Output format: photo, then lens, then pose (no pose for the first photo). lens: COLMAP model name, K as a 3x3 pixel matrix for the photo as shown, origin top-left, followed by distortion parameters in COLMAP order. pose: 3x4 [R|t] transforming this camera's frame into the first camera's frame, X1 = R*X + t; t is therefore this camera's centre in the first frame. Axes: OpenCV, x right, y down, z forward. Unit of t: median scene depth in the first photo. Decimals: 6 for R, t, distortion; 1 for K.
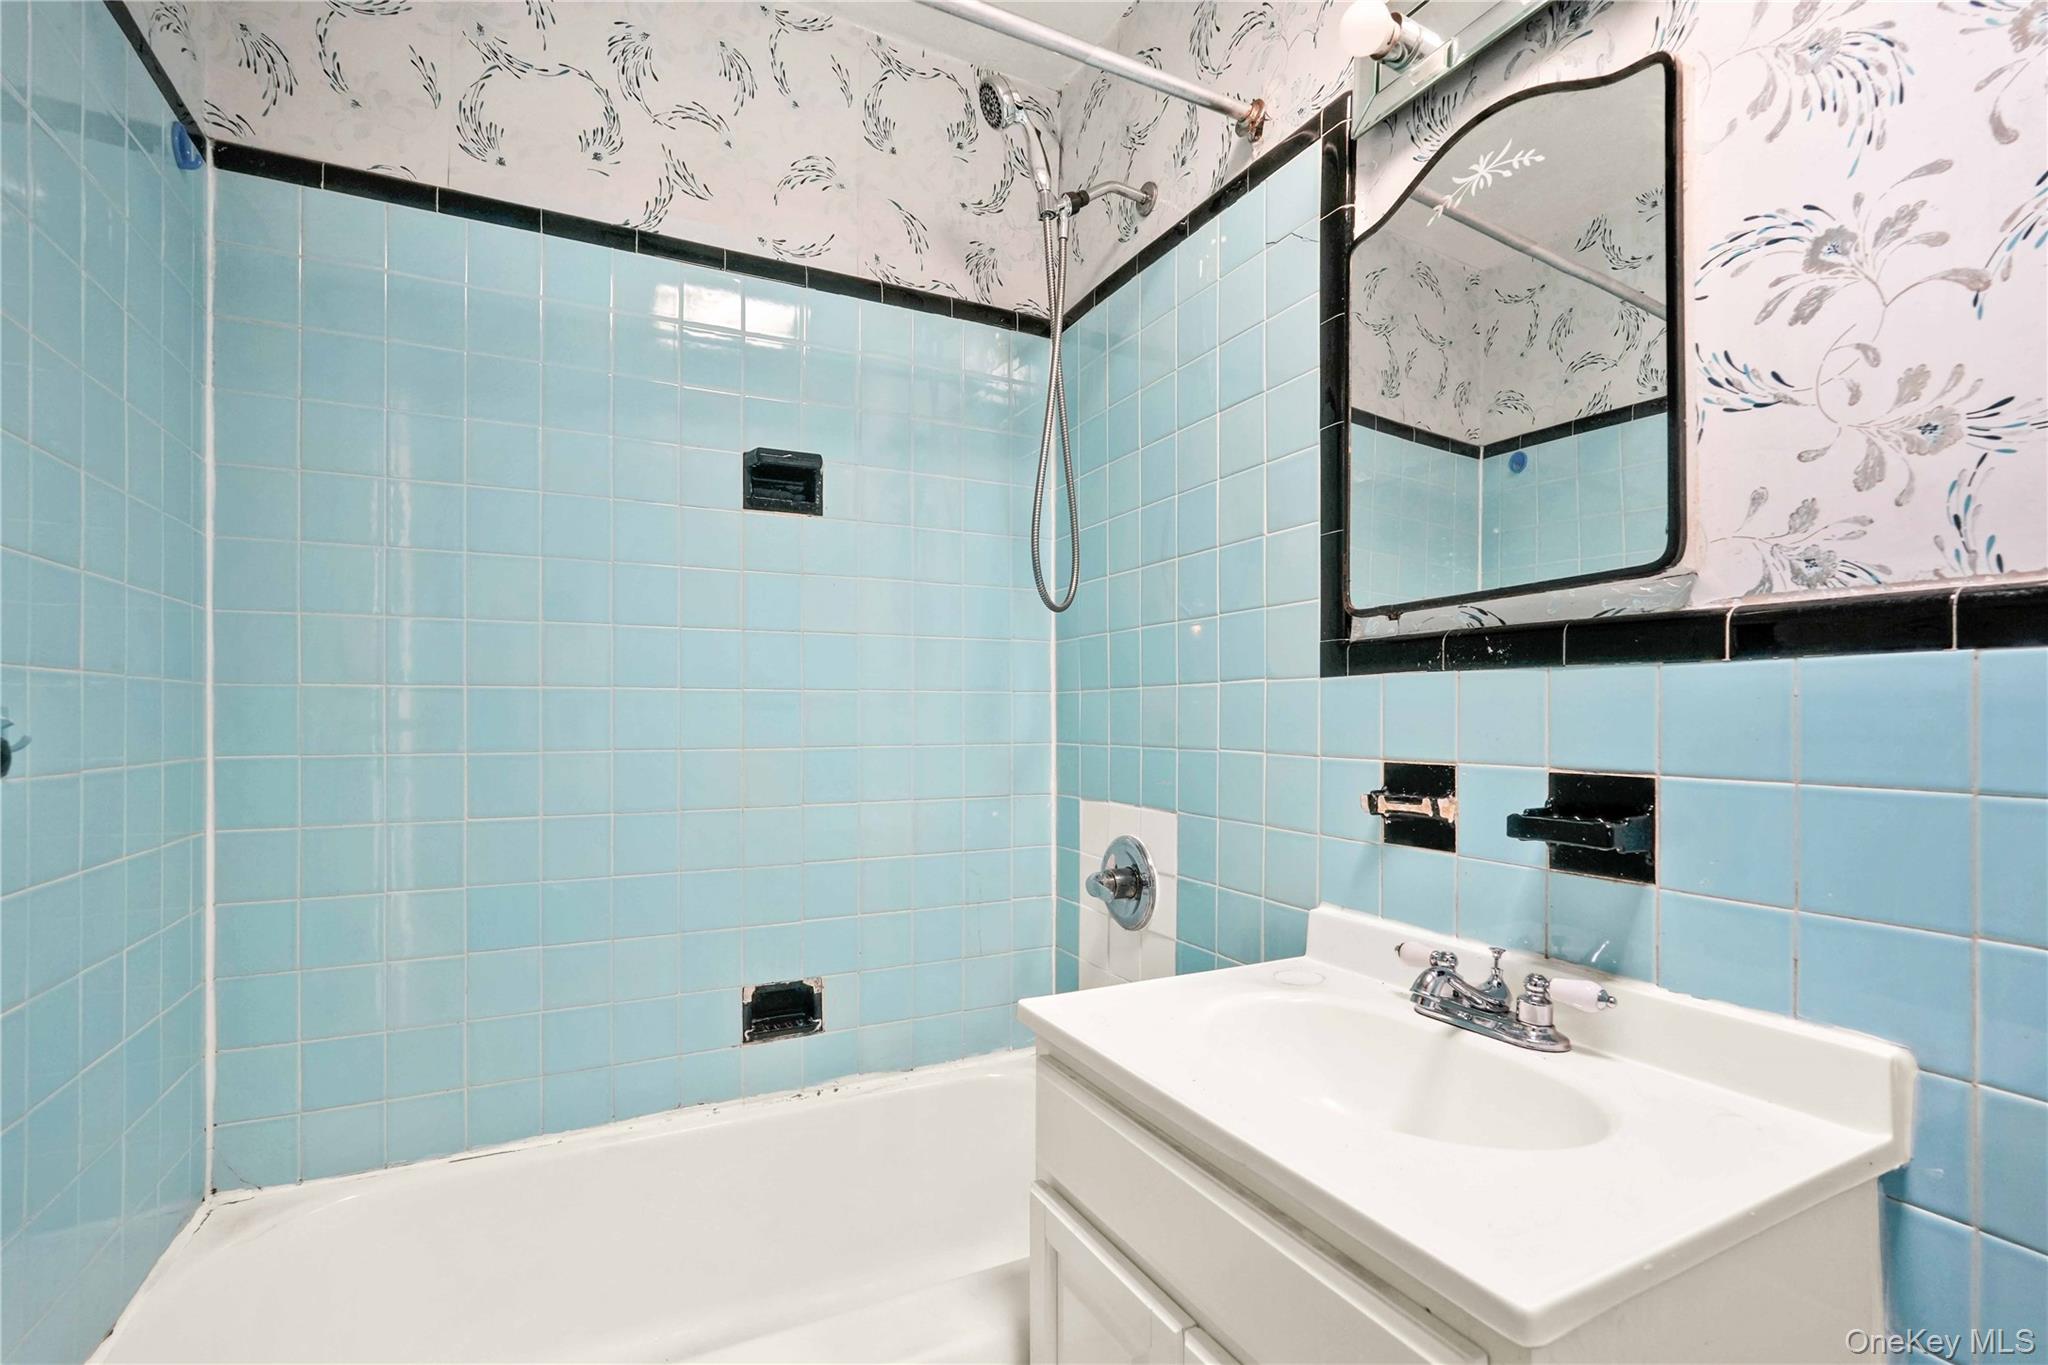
lens RADIAL K [[902.3, 0, 1022.1], [0, 902.3, 701.5], [0, 0, 1]] dist [-0.012406, 0.006117]
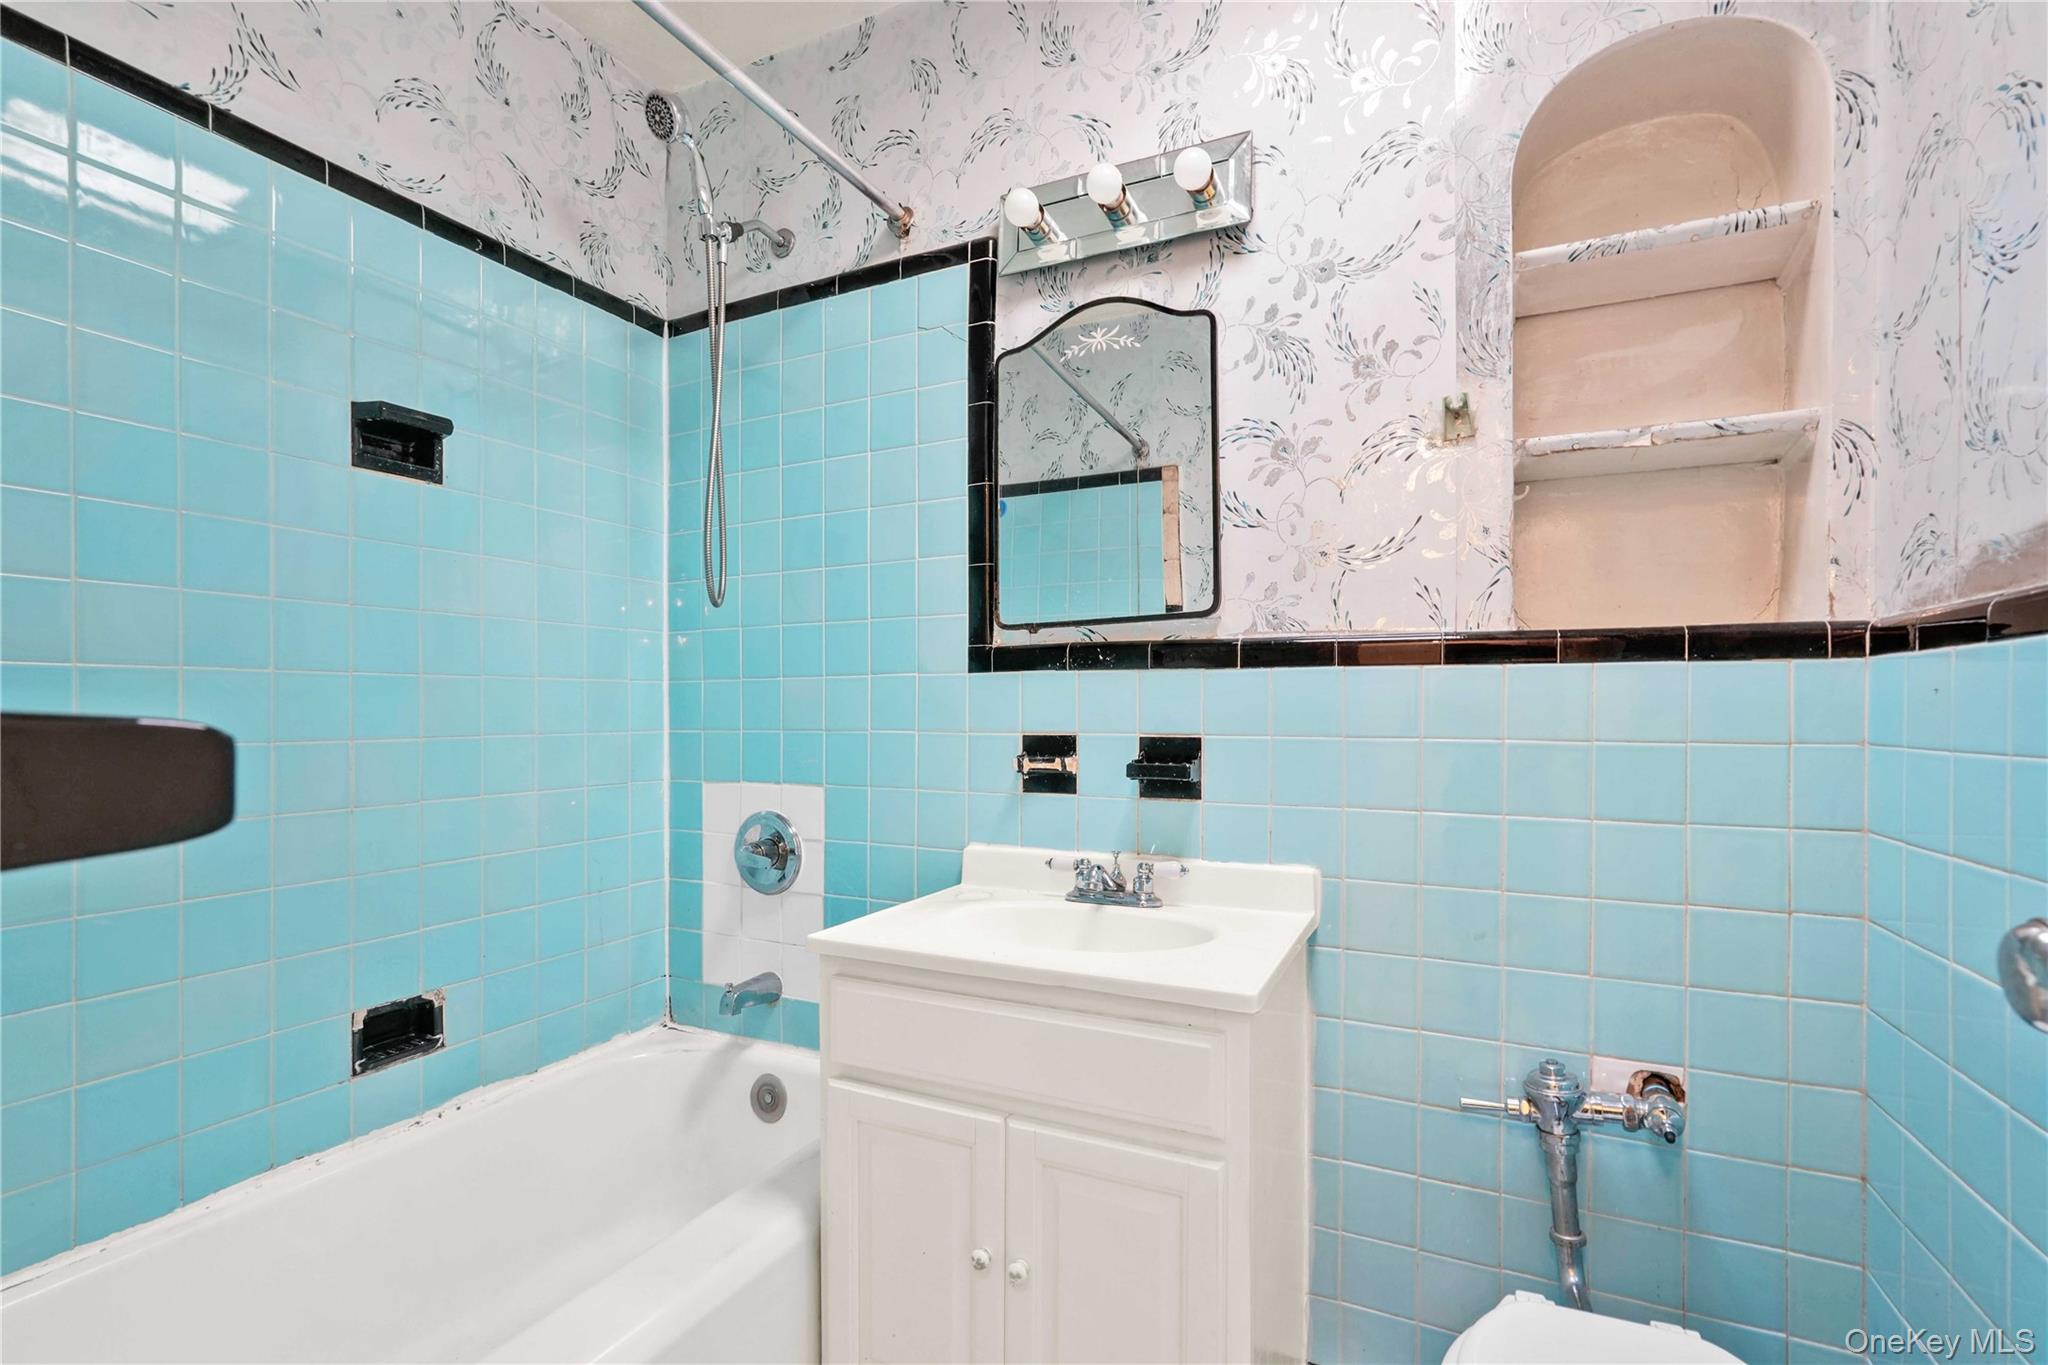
lens RADIAL K [[902.3, 0, 1021.3], [0, 902.3, 697.5], [0, 0, 1]] dist [-0.012406, 0.006117]
pose [[0.803161, 0.005159, 0.595740, -0.382783], [-0.006371, 0.999980, -0.000071, 0.008528], [-0.595728, -0.003739, 0.803177, -0.107026]]
